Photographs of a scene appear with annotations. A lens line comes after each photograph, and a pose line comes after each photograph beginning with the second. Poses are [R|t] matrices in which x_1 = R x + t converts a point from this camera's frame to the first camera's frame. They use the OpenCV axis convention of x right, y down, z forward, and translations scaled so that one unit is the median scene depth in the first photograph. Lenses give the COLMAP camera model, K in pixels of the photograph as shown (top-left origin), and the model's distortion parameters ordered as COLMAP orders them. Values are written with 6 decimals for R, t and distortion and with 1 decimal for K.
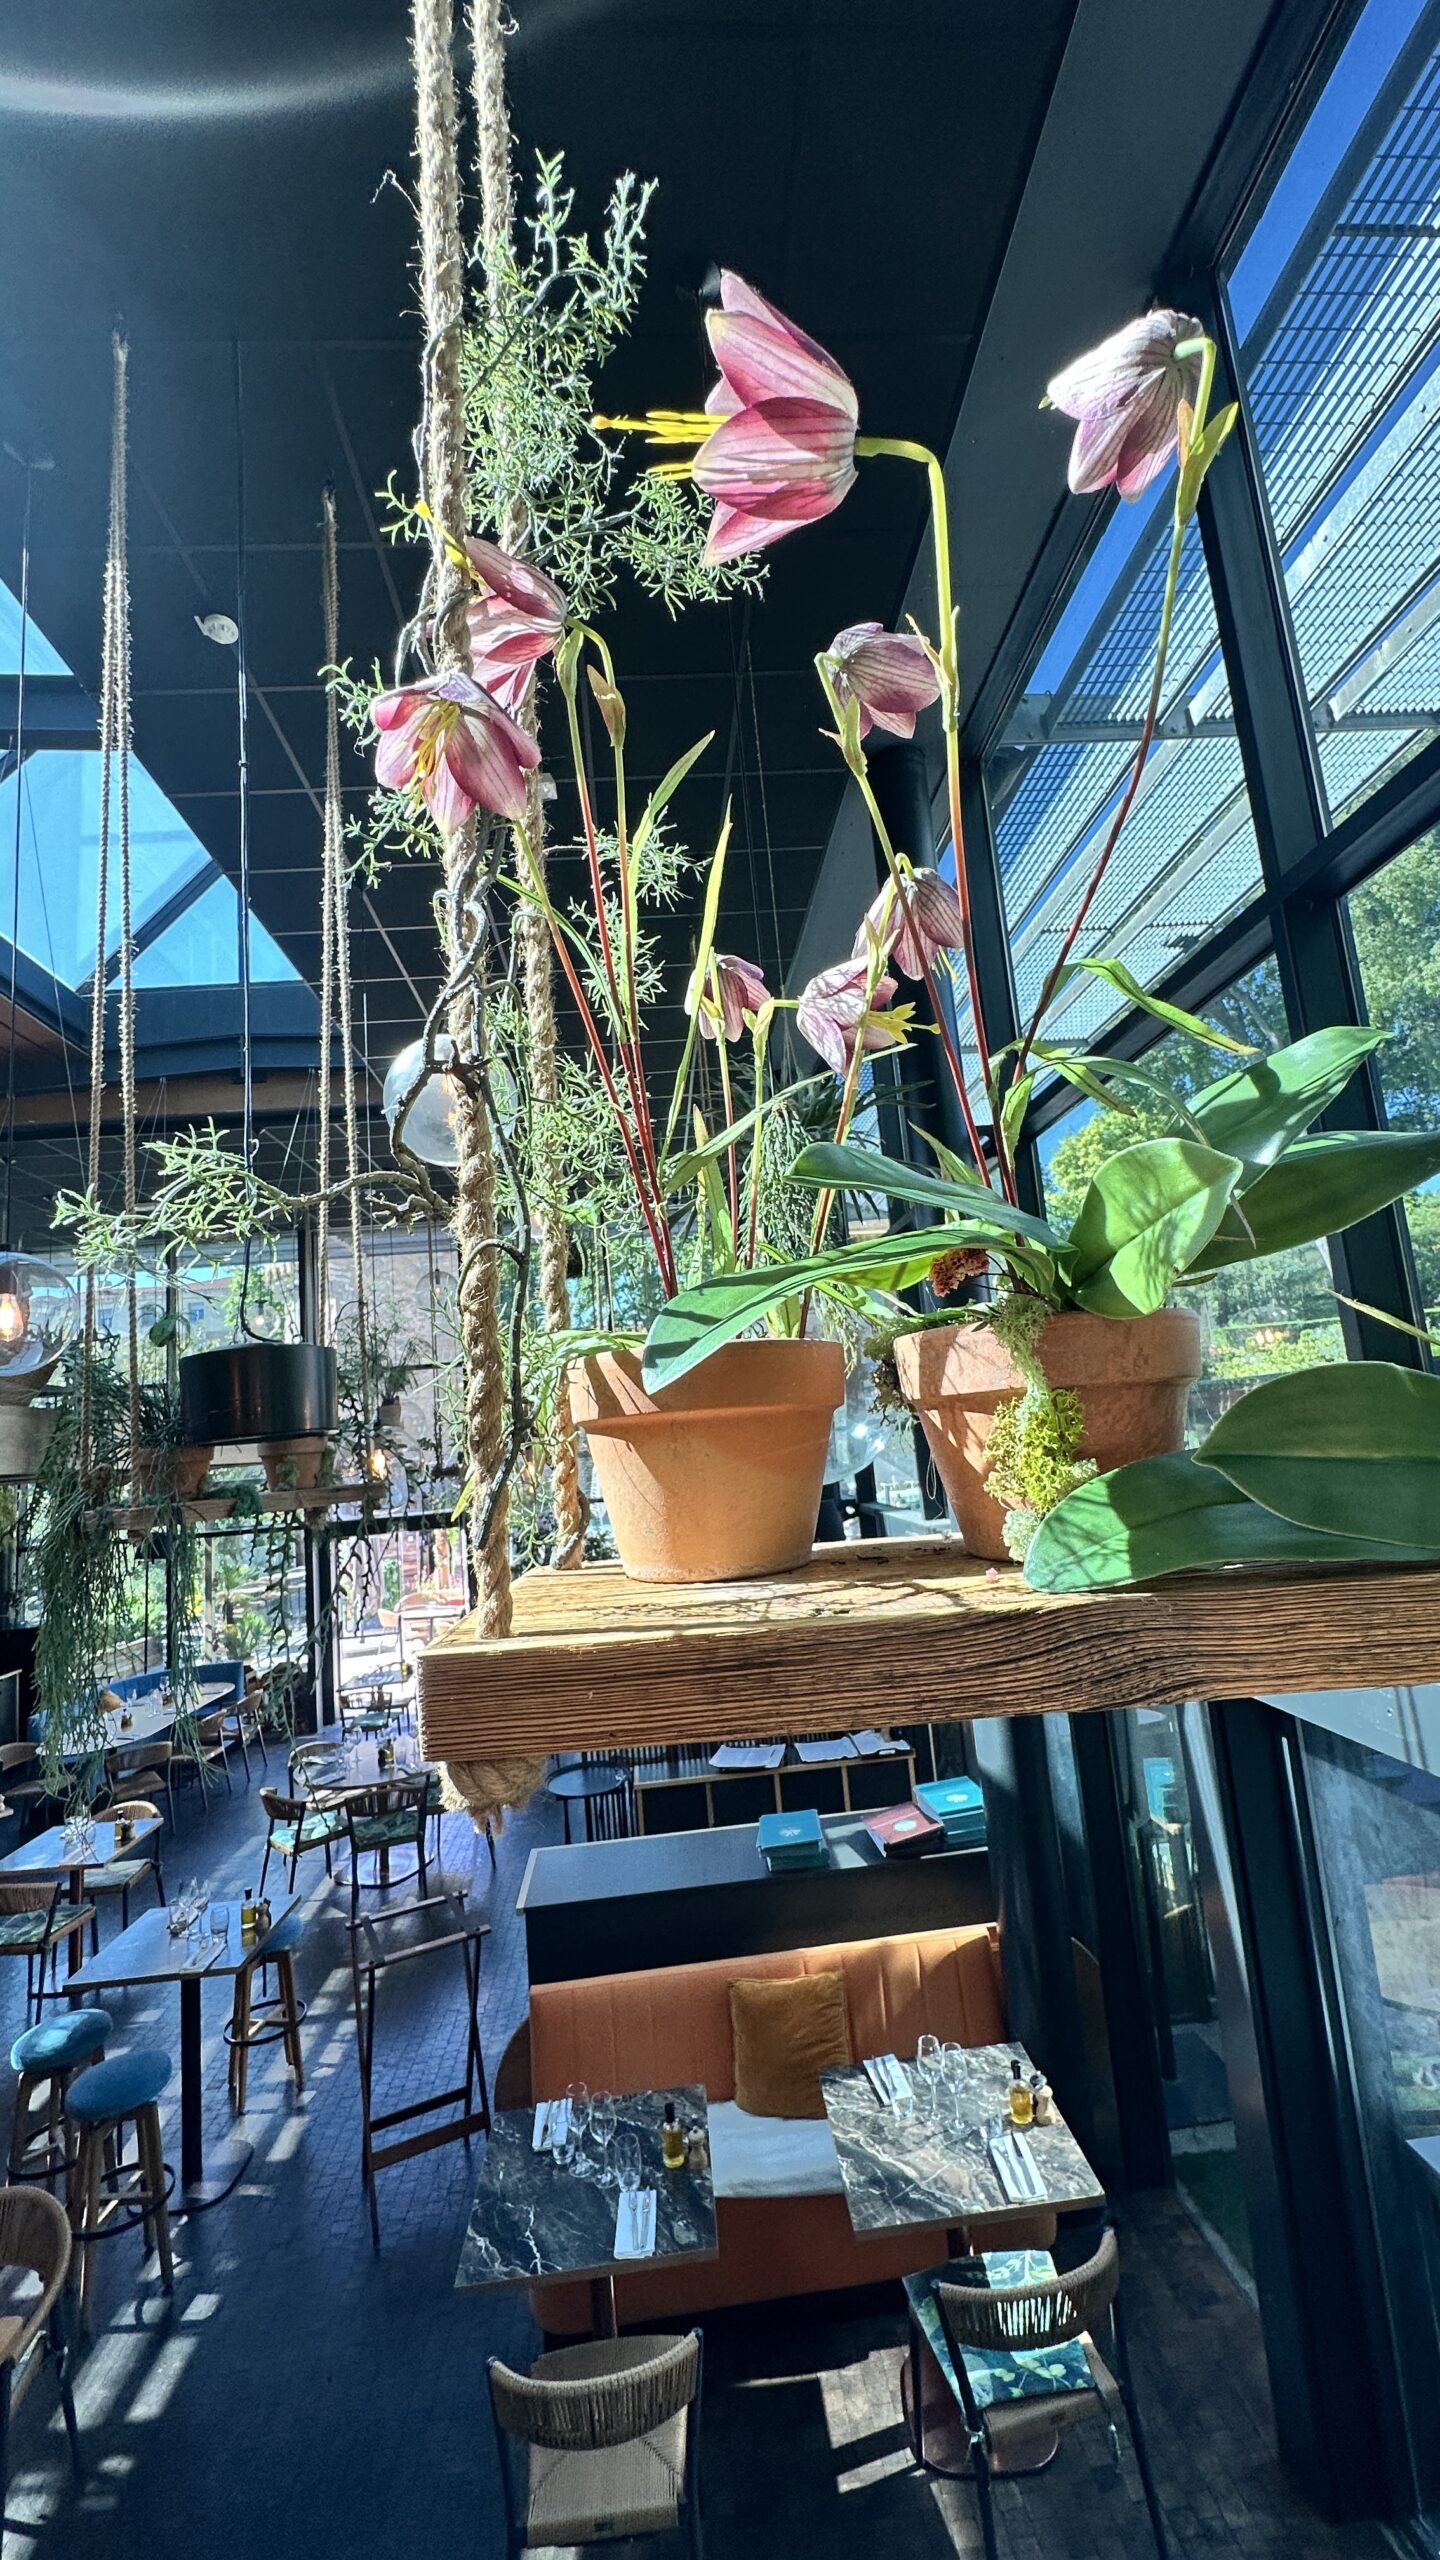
lens RADIAL K [[1015.1, 0, 720.0], [0, 1015.1, 1280.0], [0, 0, 1]] dist [-0.012222, 0.000156]
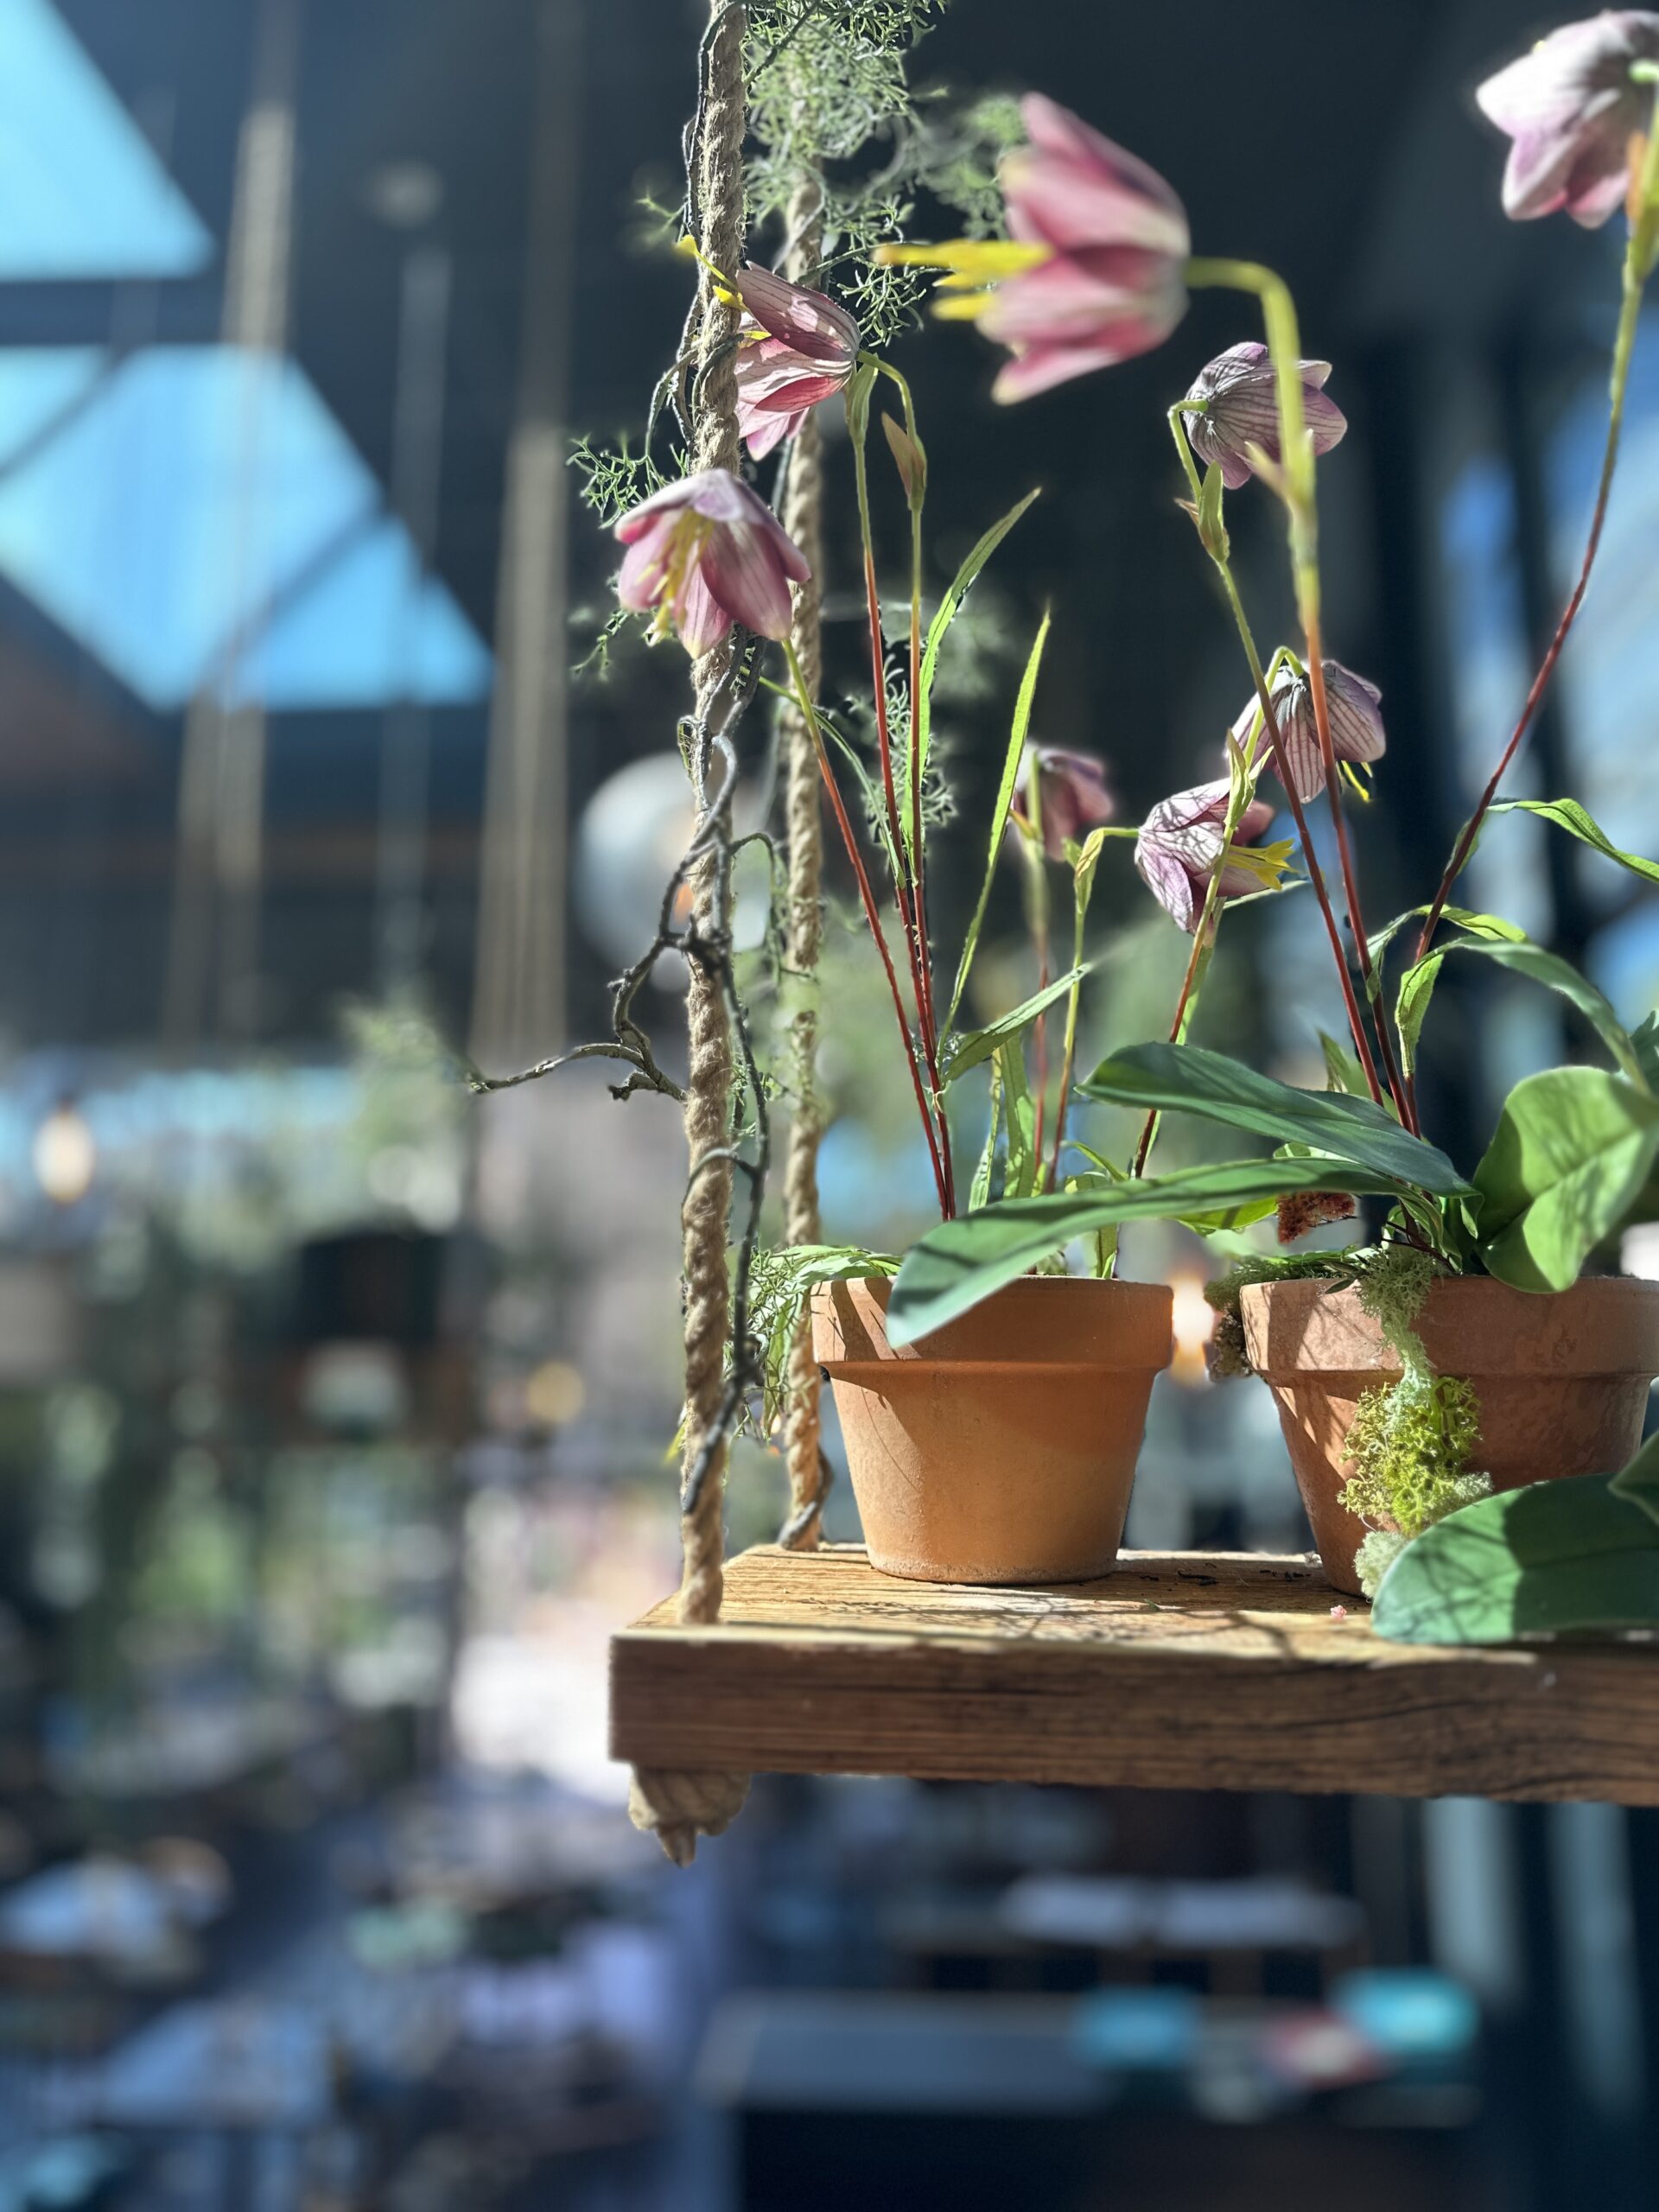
lens RADIAL K [[1537.3, 0, 829.5], [0, 1537.3, 1106.0], [0, 0, 1]] dist [0.084895, -0.112727]
pose [[0.986619, 0.050901, -0.154892, 0.049950], [-0.054507, 0.998330, -0.019123, -0.045381], [0.153660, 0.027310, 0.987746, -0.214826]]
